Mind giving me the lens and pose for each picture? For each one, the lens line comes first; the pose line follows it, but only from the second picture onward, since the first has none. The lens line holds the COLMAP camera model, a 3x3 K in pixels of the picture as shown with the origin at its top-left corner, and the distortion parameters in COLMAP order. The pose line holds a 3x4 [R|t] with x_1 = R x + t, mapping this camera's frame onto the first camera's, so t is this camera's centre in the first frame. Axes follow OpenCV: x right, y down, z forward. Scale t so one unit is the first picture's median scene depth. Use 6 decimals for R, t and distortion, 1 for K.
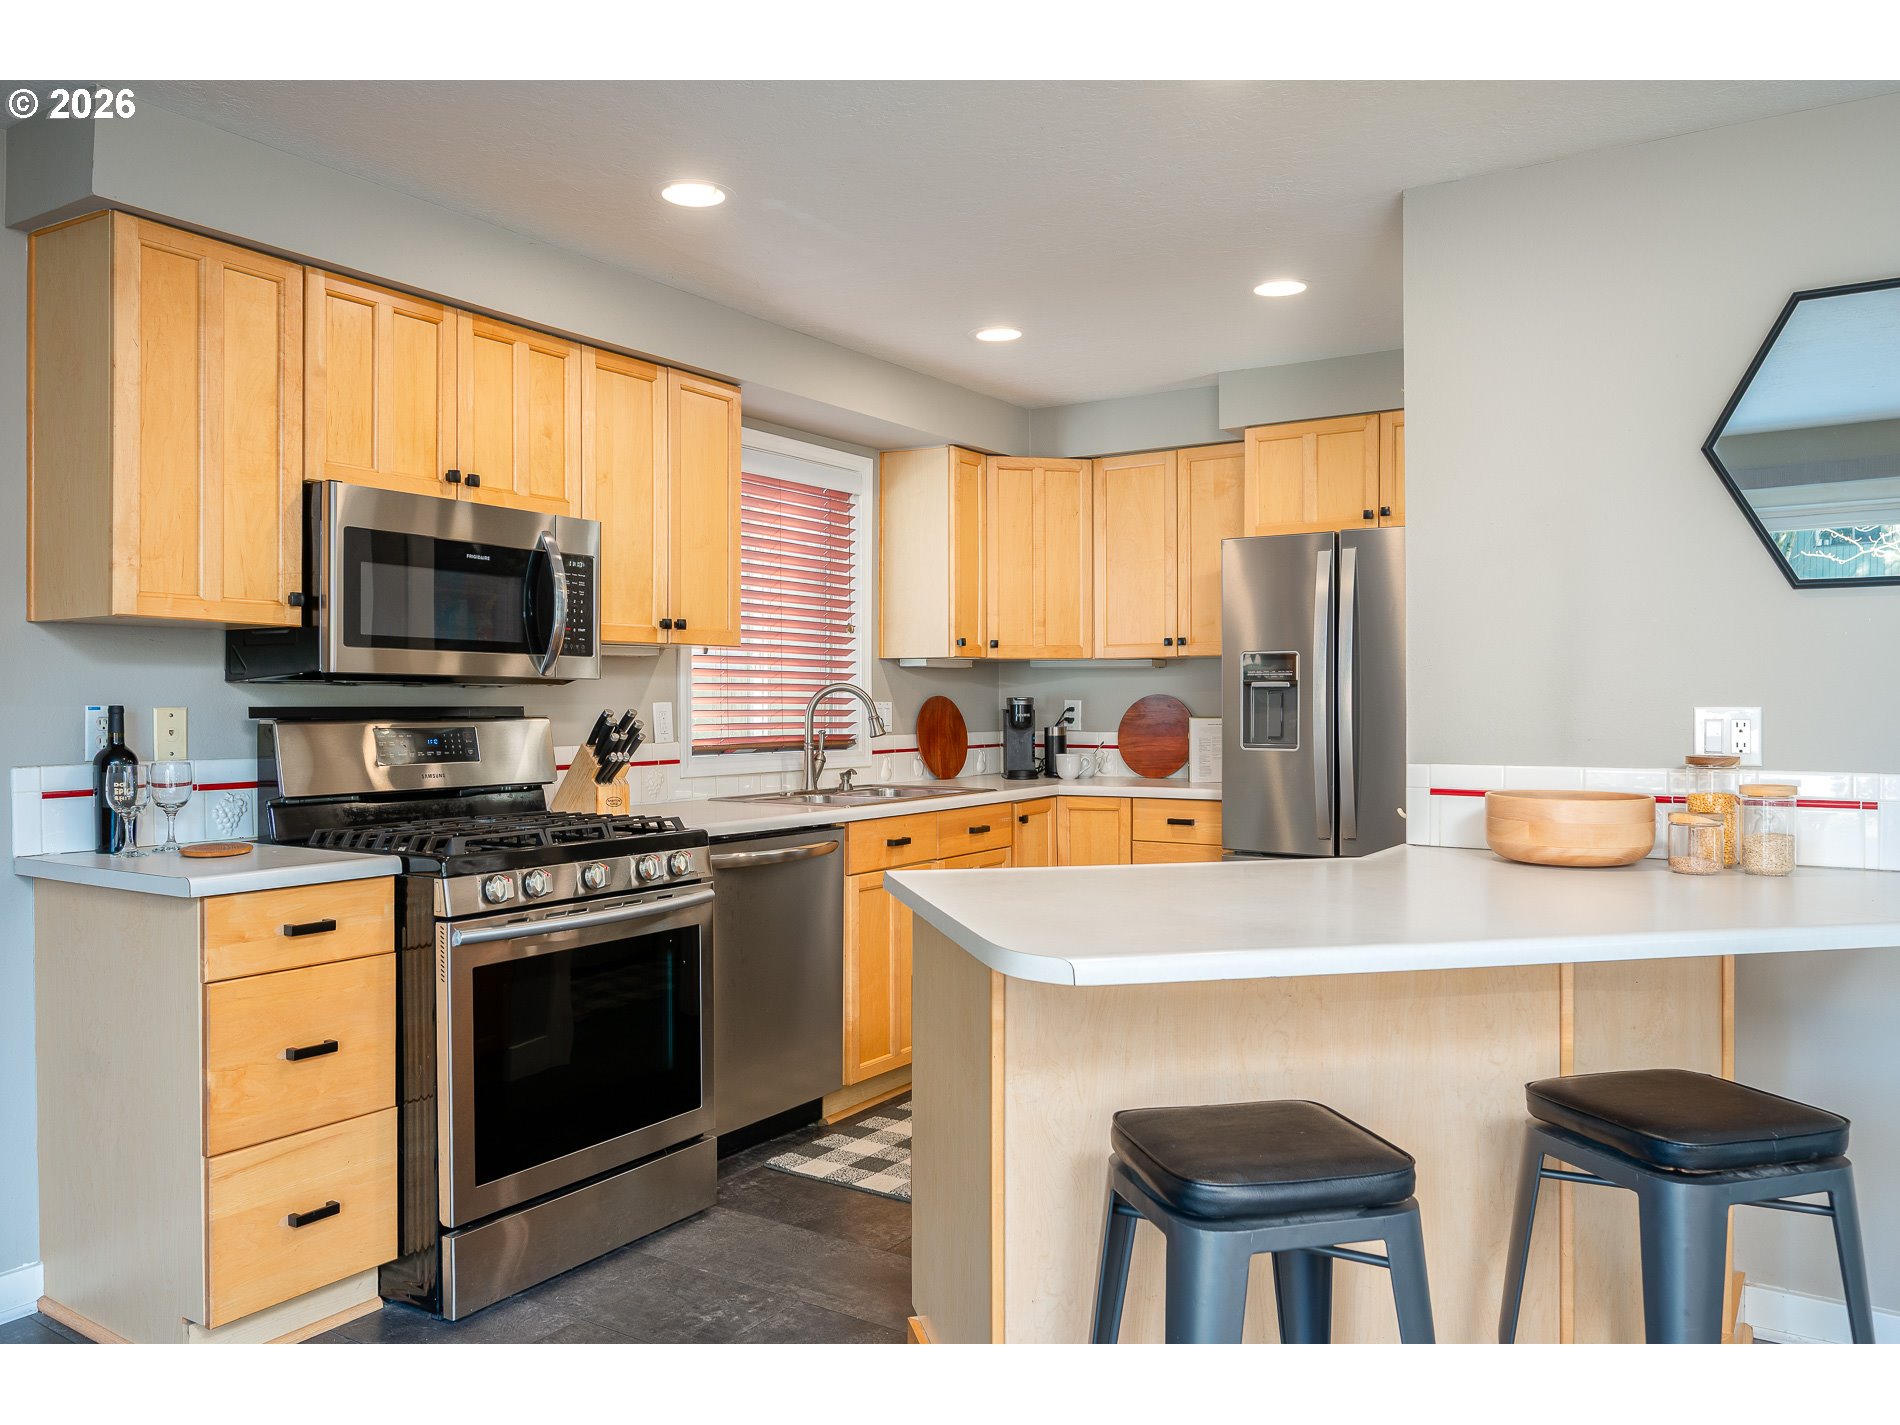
lens RADIAL K [[1441.4, 0, 943.2], [0, 1441.4, 714.9], [0, 0, 1]] dist [-0.006676, 0.007483]
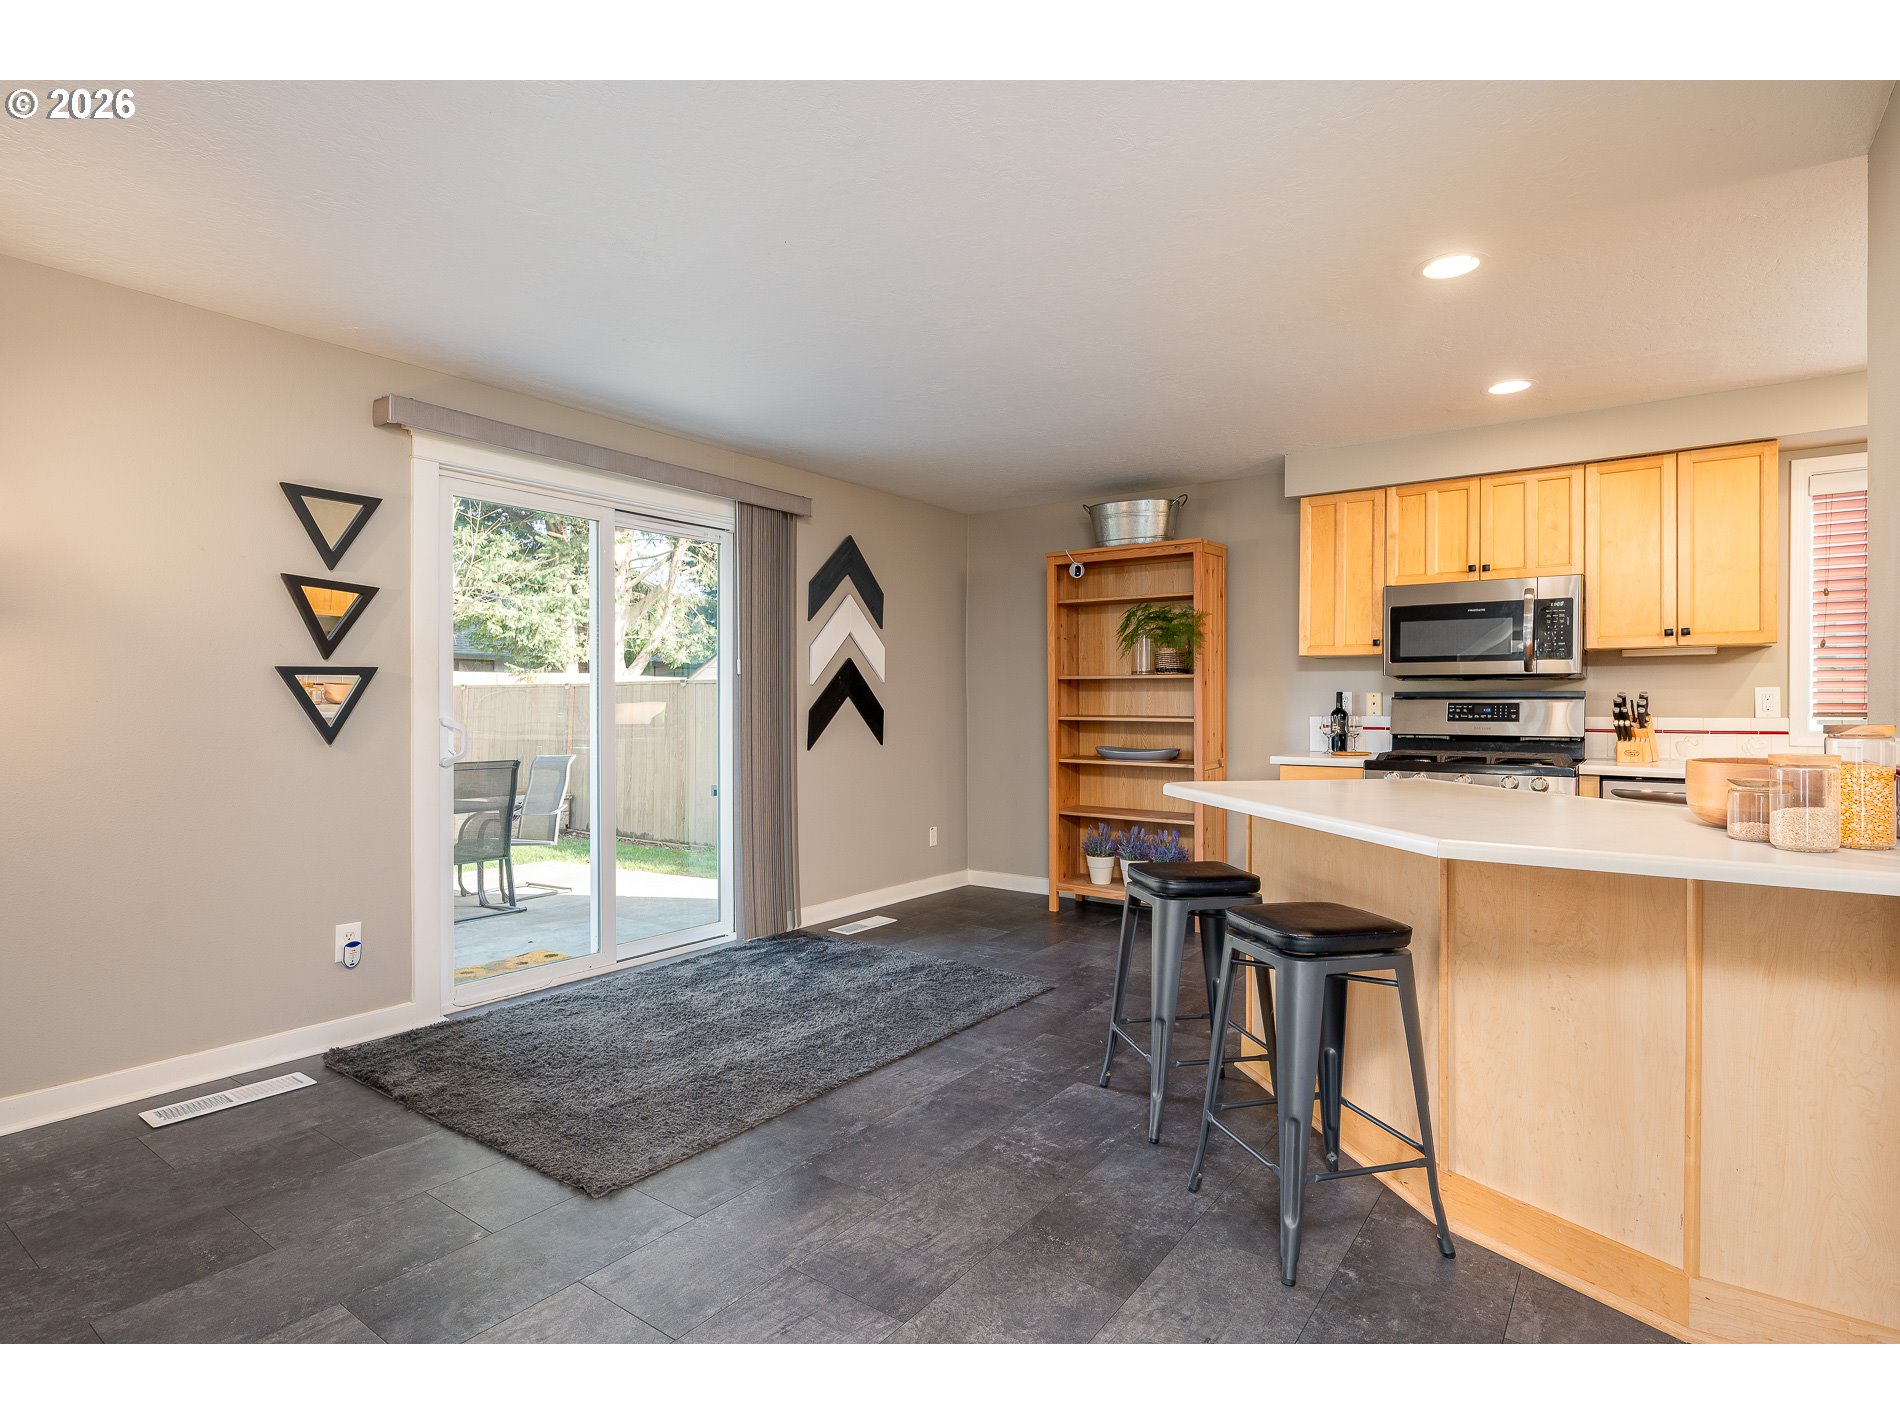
lens RADIAL K [[1011.8, 0, 950.3], [0, 1011.8, 709.7], [0, 0, 1]] dist [0.001573, -0.000255]
pose [[-0.086772, 0.000537, -0.996228, 0.875747], [-0.011581, 0.999932, 0.001548, 0.020903], [0.996161, 0.011672, -0.086760, 0.370118]]
